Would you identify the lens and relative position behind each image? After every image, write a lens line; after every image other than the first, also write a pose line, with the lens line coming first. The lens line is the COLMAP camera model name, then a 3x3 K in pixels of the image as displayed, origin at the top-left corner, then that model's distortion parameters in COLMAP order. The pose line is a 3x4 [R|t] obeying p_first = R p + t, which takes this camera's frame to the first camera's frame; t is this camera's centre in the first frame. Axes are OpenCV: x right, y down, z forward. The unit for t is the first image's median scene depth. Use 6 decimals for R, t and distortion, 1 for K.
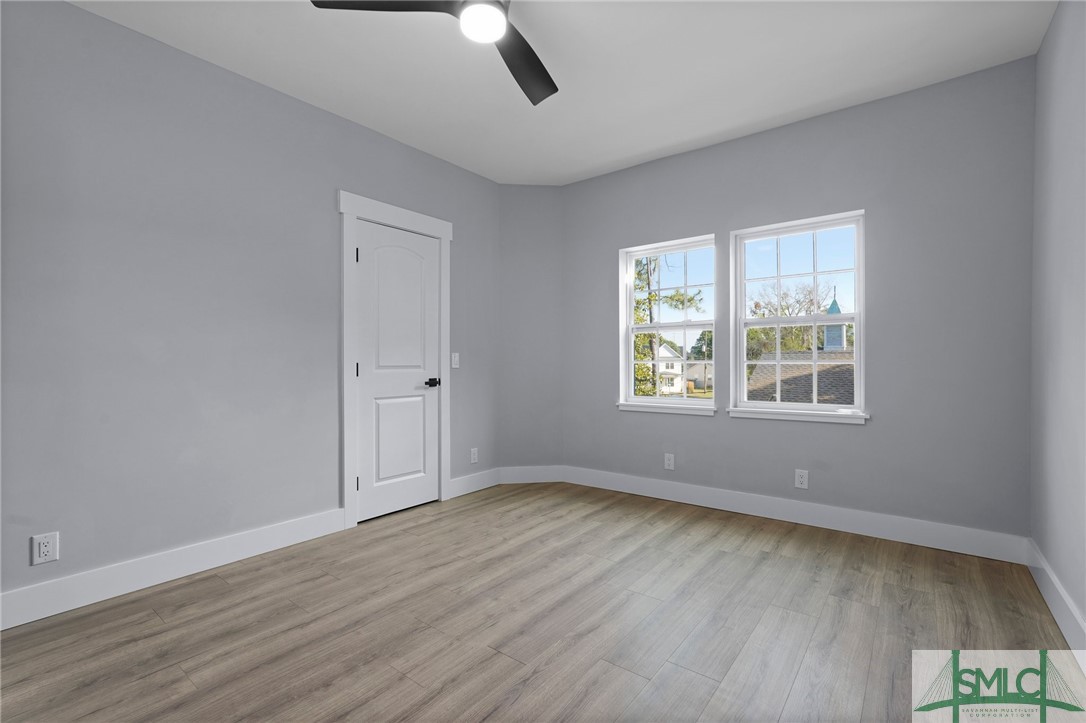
lens RADIAL K [[488.9, 0, 538.0], [0, 488.9, 360.1], [0, 0, 1]] dist [-0.008309, 0.004155]
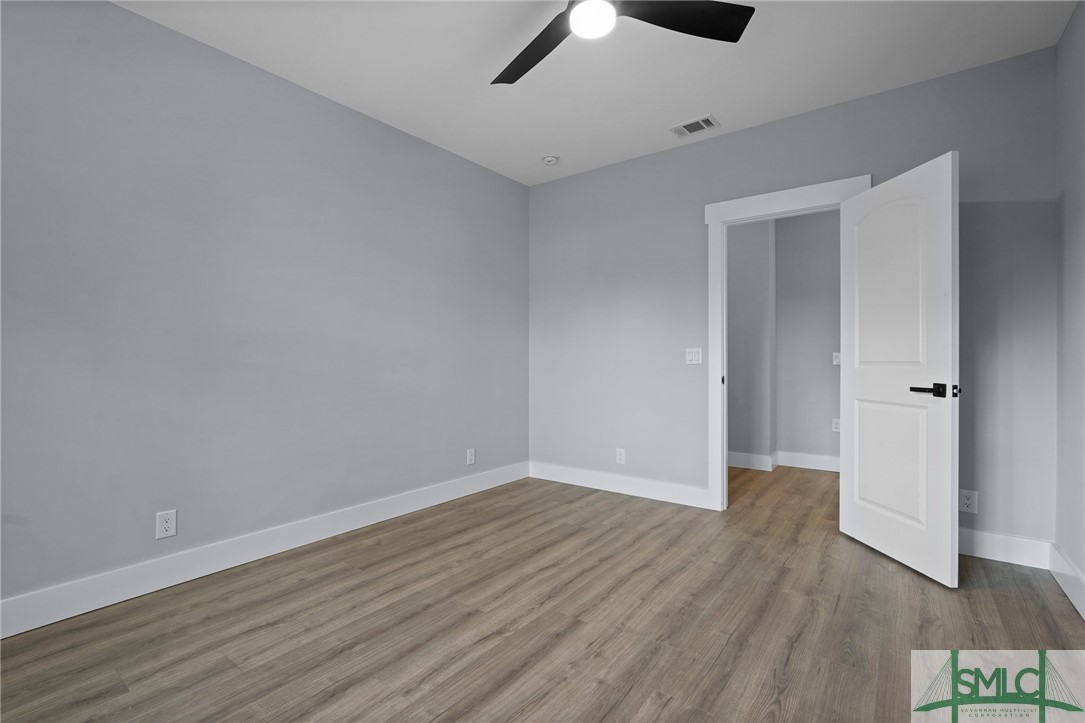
lens RADIAL K [[488.5, 0, 545.3], [0, 488.5, 362.5], [0, 0, 1]] dist [-0.008309, 0.004155]
pose [[-0.999308, 0.004303, -0.036945, 0.025570], [0.004027, 0.999963, 0.007545, 0.003817], [0.036976, 0.007391, -0.999289, 1.951905]]
